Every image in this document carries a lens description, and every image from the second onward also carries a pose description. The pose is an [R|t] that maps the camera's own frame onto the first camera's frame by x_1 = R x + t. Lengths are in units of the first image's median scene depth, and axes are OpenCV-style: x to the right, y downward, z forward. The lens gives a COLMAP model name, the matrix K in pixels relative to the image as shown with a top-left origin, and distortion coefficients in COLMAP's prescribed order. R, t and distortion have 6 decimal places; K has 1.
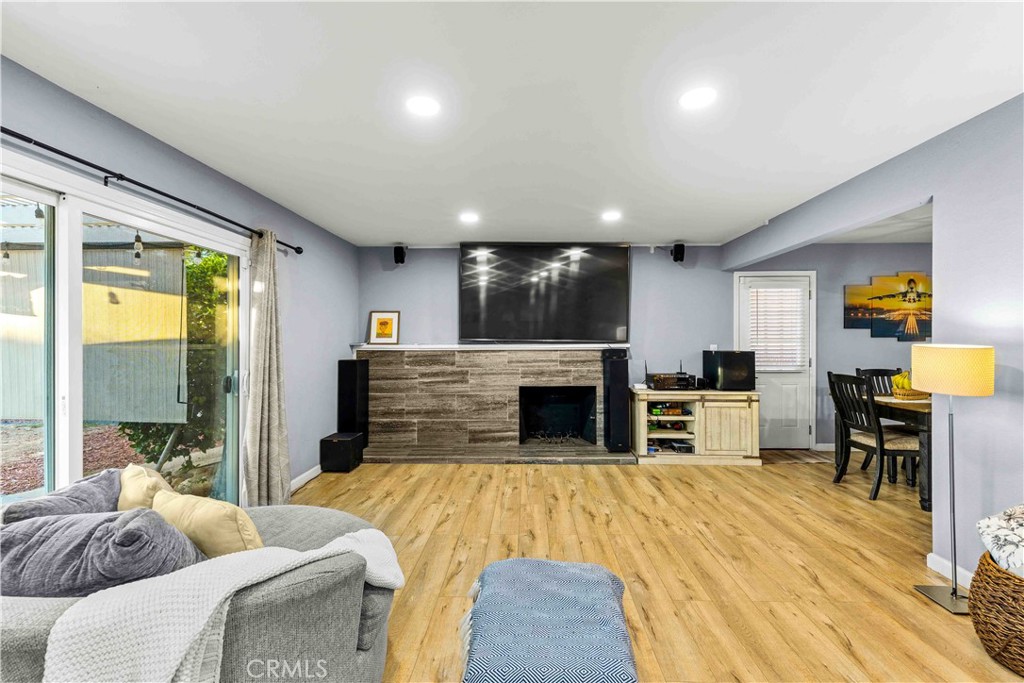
lens RADIAL K [[427.4, 0, 513.4], [0, 427.4, 338.6], [0, 0, 1]] dist [0.000270, -0.000124]
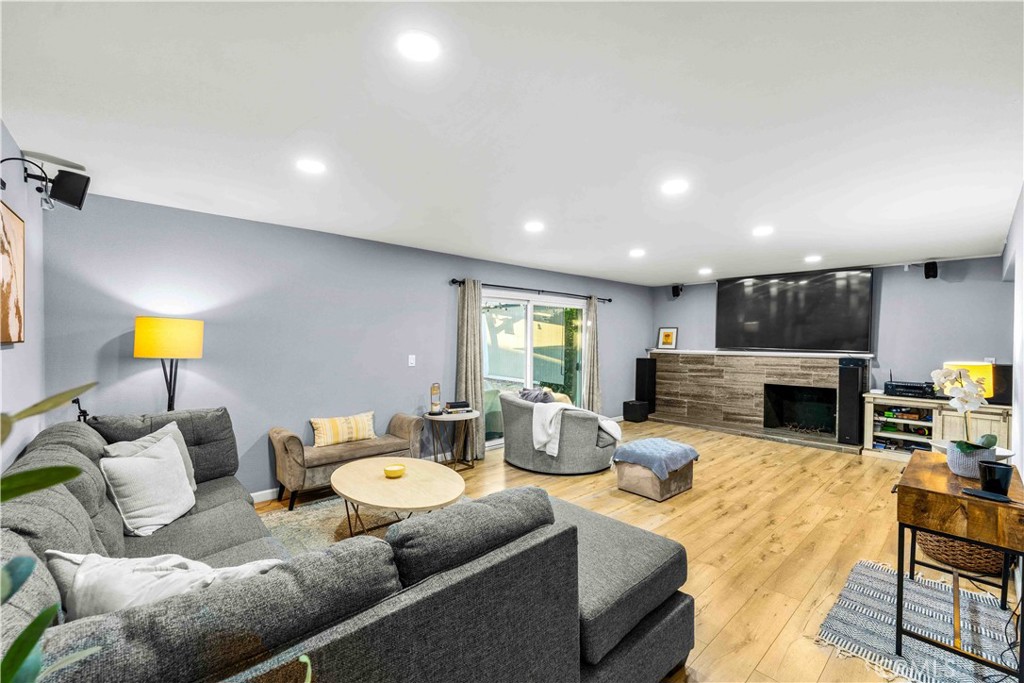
lens RADIAL K [[417.5, 0, 508.5], [0, 417.5, 340.9], [0, 0, 1]] dist [-0.002111, -0.000359]
pose [[0.686660, 0.010208, -0.726907, 0.413104], [-0.006381, 0.999948, 0.008014, -0.025742], [0.726951, -0.000865, 0.686689, -0.468478]]
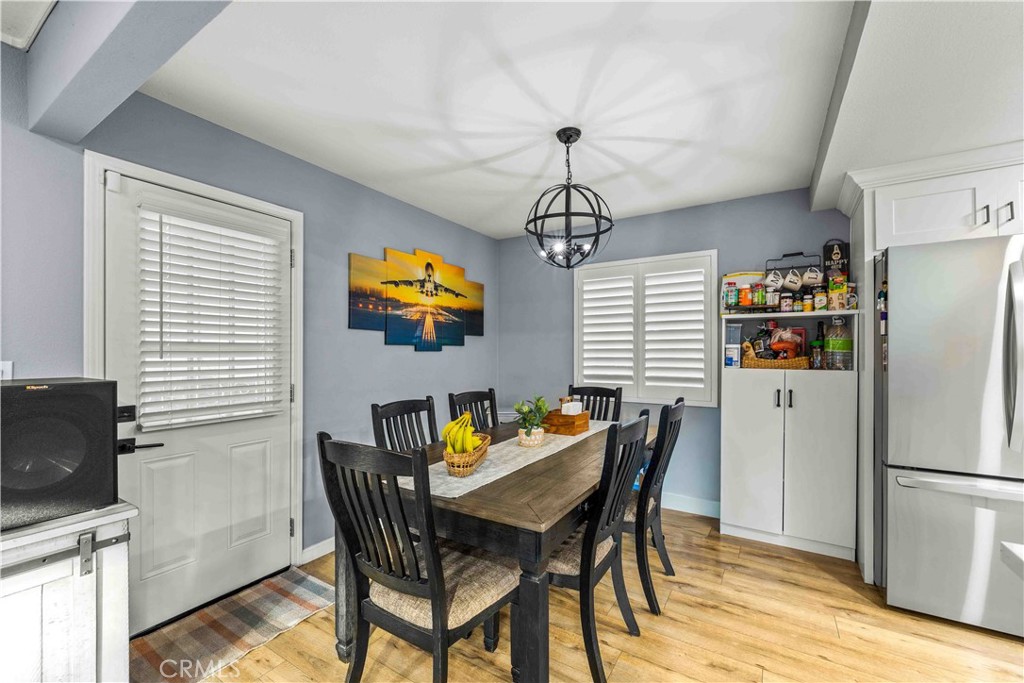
lens RADIAL K [[417.8, 0, 511.1], [0, 417.8, 352.1], [0, 0, 1]] dist [-0.001848, -0.000381]
pose [[0.499810, 0.000380, 0.866135, 0.403607], [-0.001283, 0.999999, 0.000302, 0.007181], [-0.866134, -0.001262, 0.499810, 0.539437]]
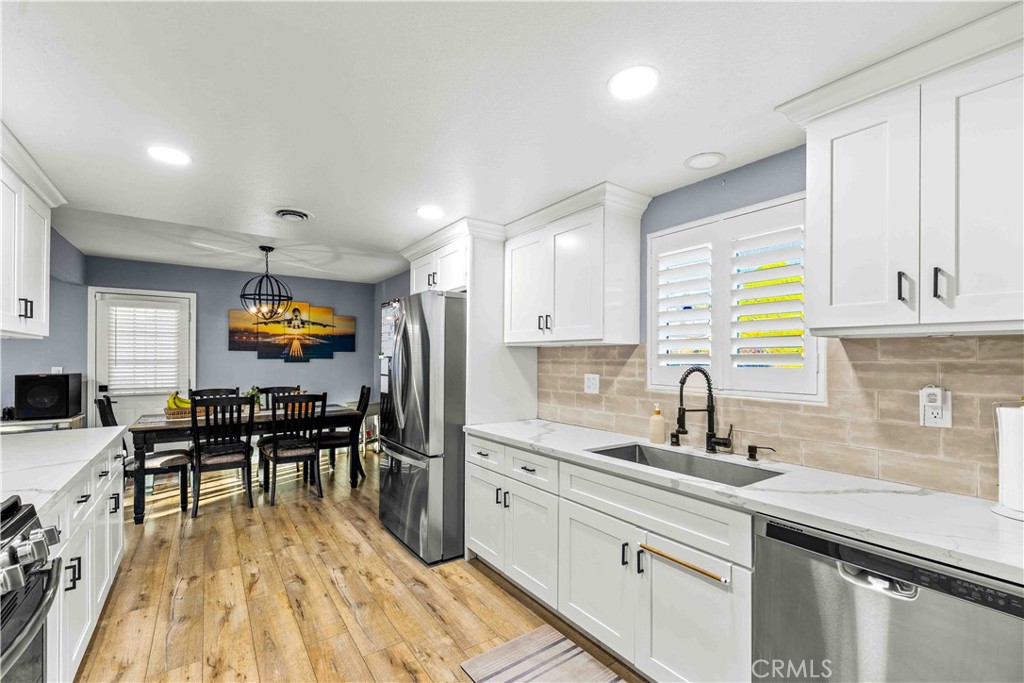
lens RADIAL K [[432.7, 0, 505.4], [0, 432.7, 354.4], [0, 0, 1]] dist [-0.002044, -0.000323]
pose [[0.798820, 0.007767, 0.601520, 0.683431], [-0.004454, 0.999966, -0.006998, -0.009846], [-0.601554, 0.002911, 0.798827, -0.263377]]
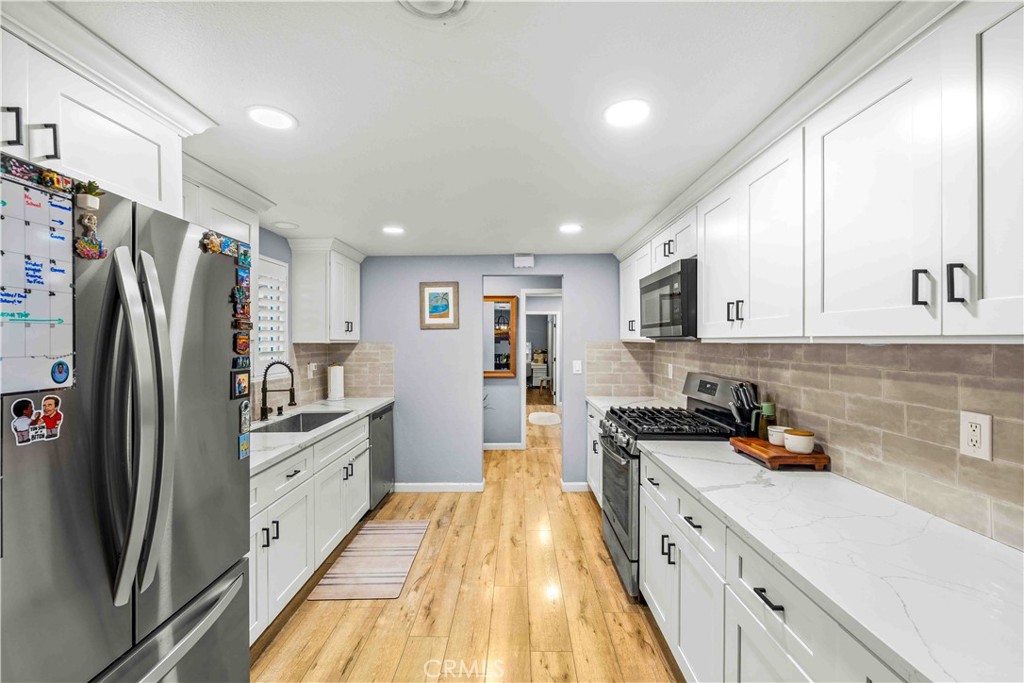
lens RADIAL K [[417.5, 0, 508.5], [0, 417.5, 340.9], [0, 0, 1]] dist [-0.002111, -0.000359]
pose [[-0.999846, 0.000160, -0.017577, 0.765316], [0.000151, 1.000000, 0.000481, -0.029522], [0.017577, 0.000478, -0.999845, 0.534406]]
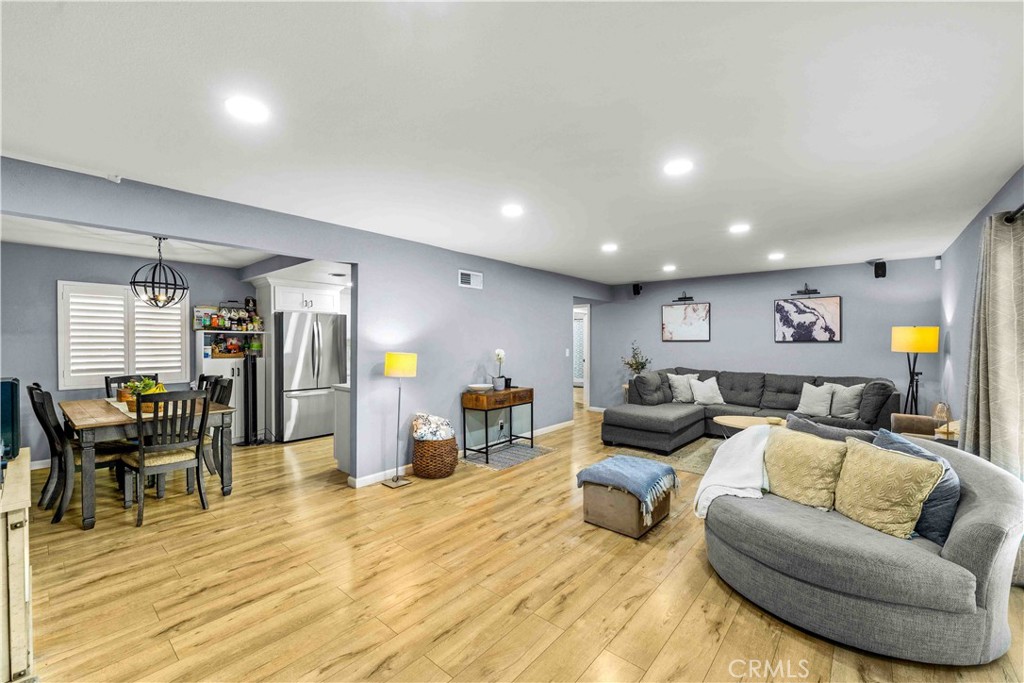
lens RADIAL K [[417.5, 0, 508.5], [0, 417.5, 340.9], [0, 0, 1]] dist [-0.002111, -0.000359]
pose [[-0.780267, 0.001881, 0.625444, -0.241248], [0.000429, 0.999997, -0.002472, -0.014580], [-0.625447, -0.001660, -0.780265, 0.923814]]
